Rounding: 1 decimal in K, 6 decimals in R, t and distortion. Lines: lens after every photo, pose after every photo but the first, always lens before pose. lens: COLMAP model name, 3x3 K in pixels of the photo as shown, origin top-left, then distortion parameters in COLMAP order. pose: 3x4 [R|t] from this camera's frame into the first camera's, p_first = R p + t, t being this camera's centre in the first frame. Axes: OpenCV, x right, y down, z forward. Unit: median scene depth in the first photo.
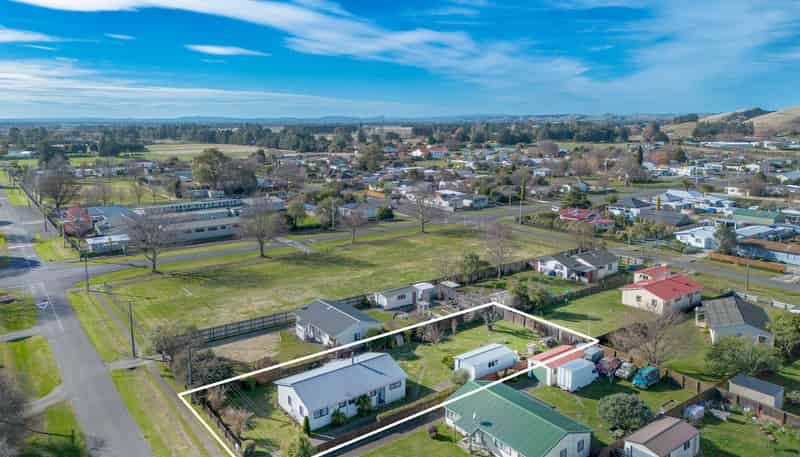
lens RADIAL K [[545.1, 0, 400.0], [0, 545.1, 228.5], [0, 0, 1]] dist [0.048300, -0.000829]
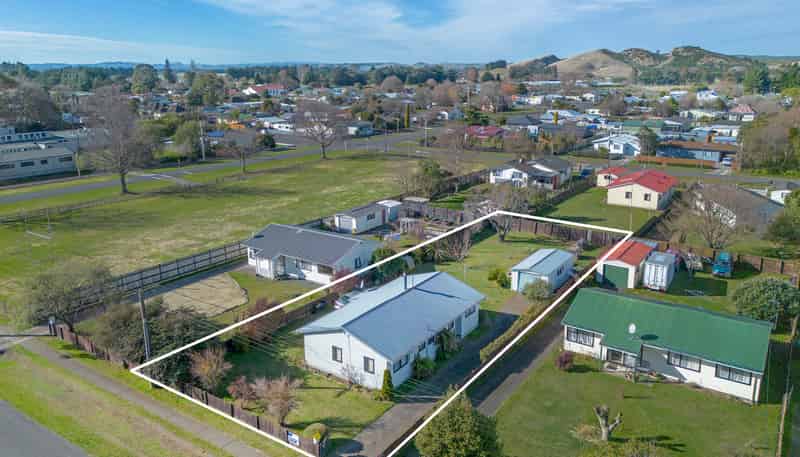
lens RADIAL K [[556.6, 0, 400.0], [0, 556.6, 228.5], [0, 0, 1]] dist [0.110021, -0.116108]
pose [[0.943470, -0.086785, 0.319895, -0.210468], [0.062947, 0.994464, 0.084140, 0.079029], [-0.325426, -0.059247, 0.943709, 0.246969]]
